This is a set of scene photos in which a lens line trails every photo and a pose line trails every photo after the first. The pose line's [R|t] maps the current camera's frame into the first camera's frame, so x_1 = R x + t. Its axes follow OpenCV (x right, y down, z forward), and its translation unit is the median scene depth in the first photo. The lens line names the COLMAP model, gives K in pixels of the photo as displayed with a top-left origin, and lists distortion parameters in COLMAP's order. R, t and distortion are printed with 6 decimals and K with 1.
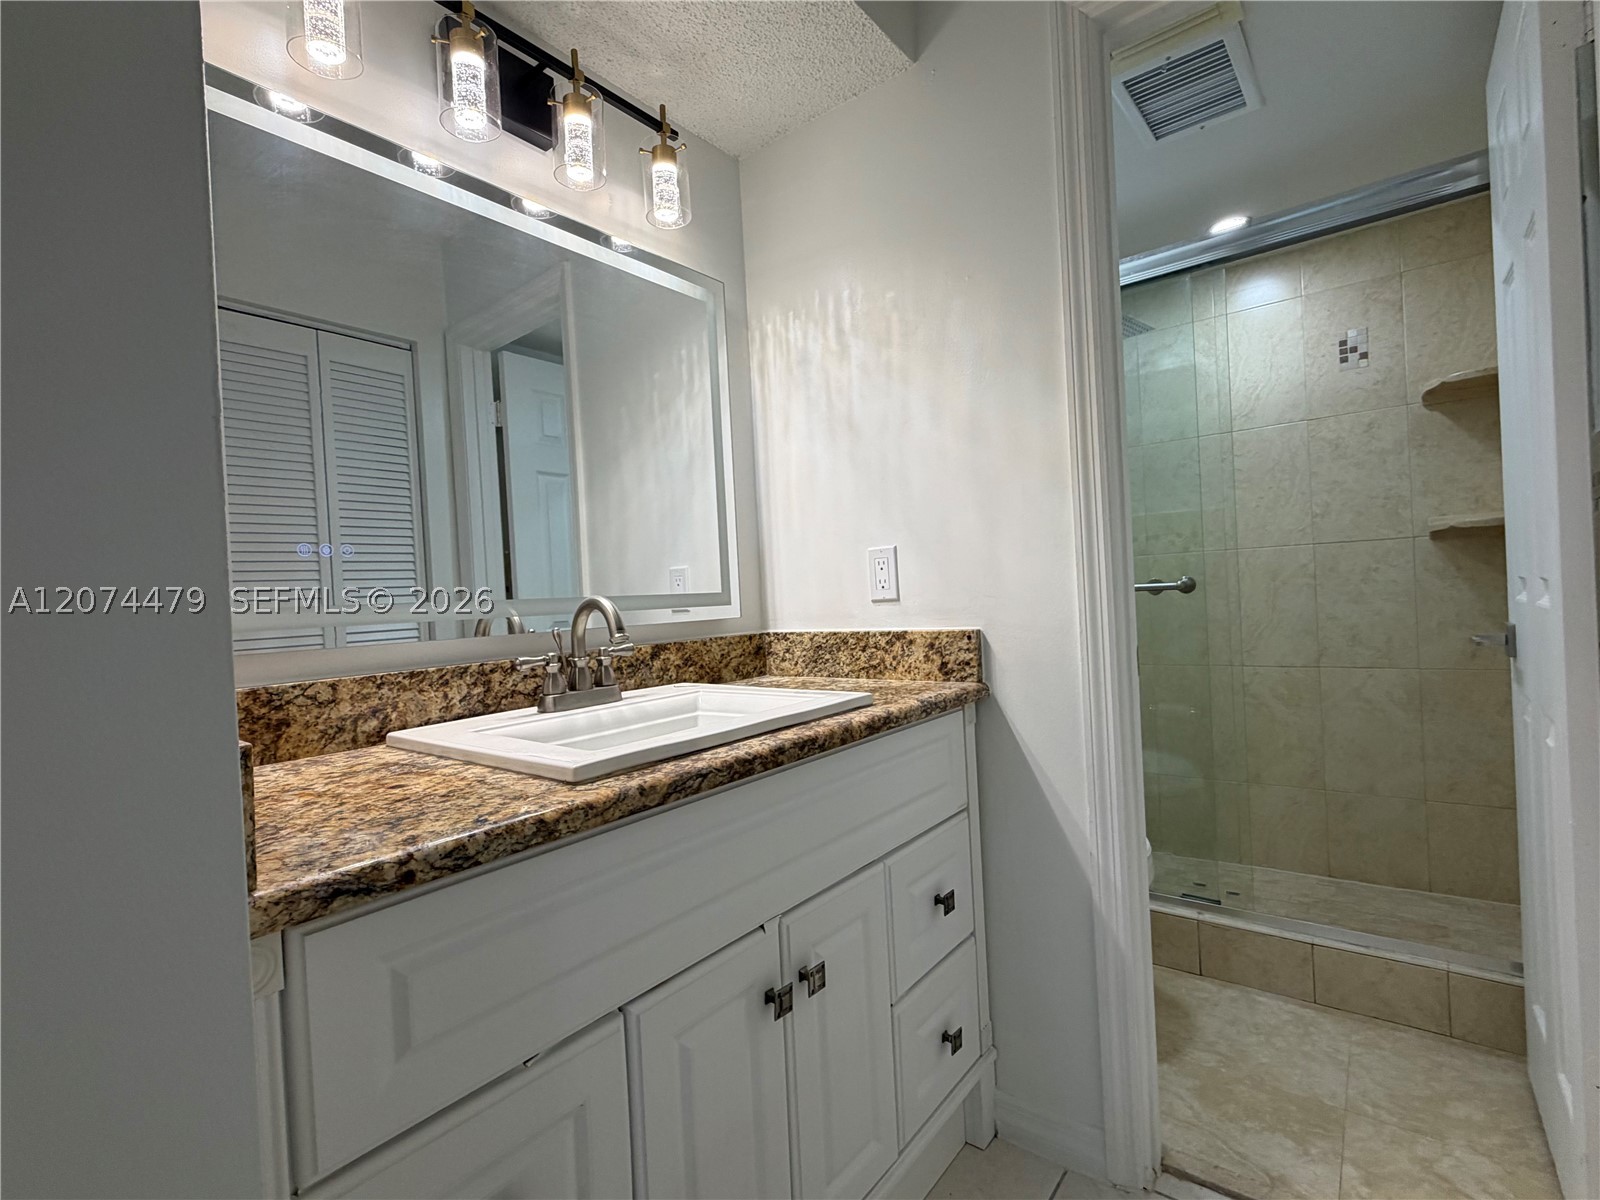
lens RADIAL K [[745.0, 0, 800.3], [0, 745.0, 599.2], [0, 0, 1]] dist [0.001055, -0.001891]
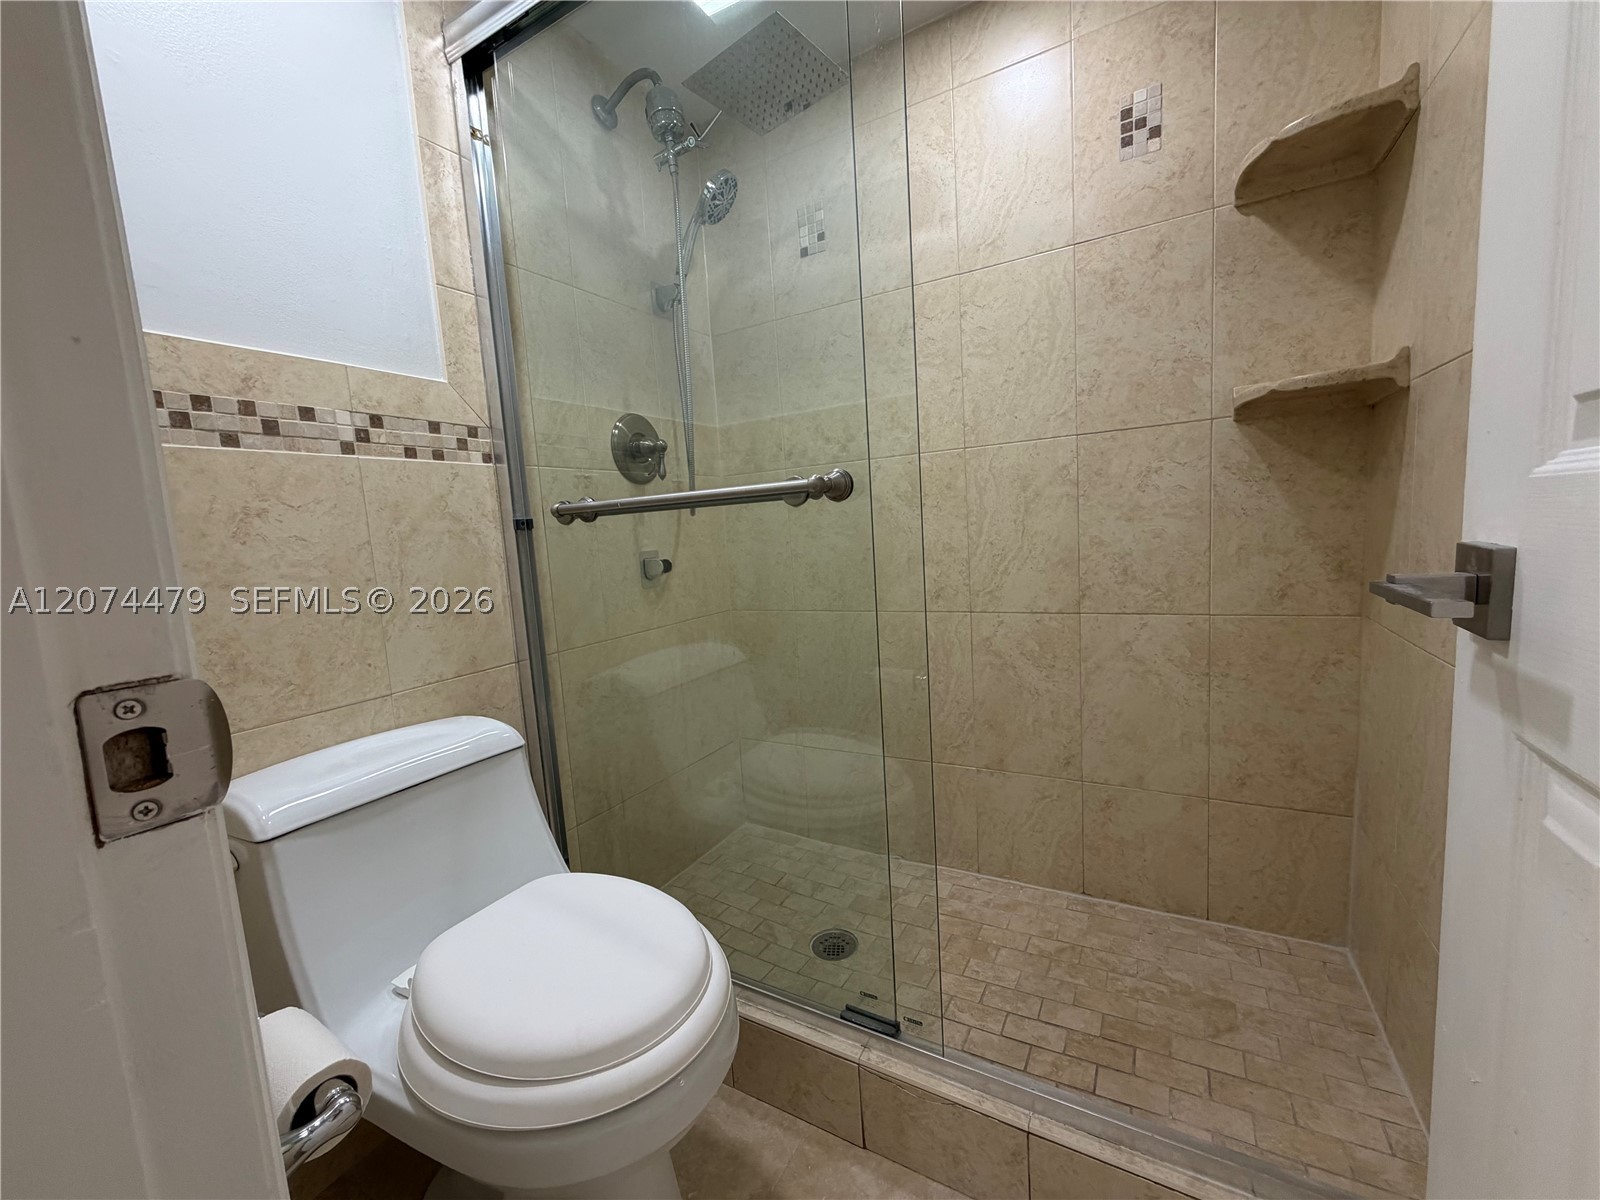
lens RADIAL K [[637.7, 0, 799.1], [0, 637.7, 600.2], [0, 0, 1]] dist [-0.001943, 0.000865]
pose [[0.988395, -0.031170, 0.148676, 0.358699], [0.015890, 0.994567, 0.102877, 0.012787], [-0.151075, -0.099321, 0.983520, 0.465825]]
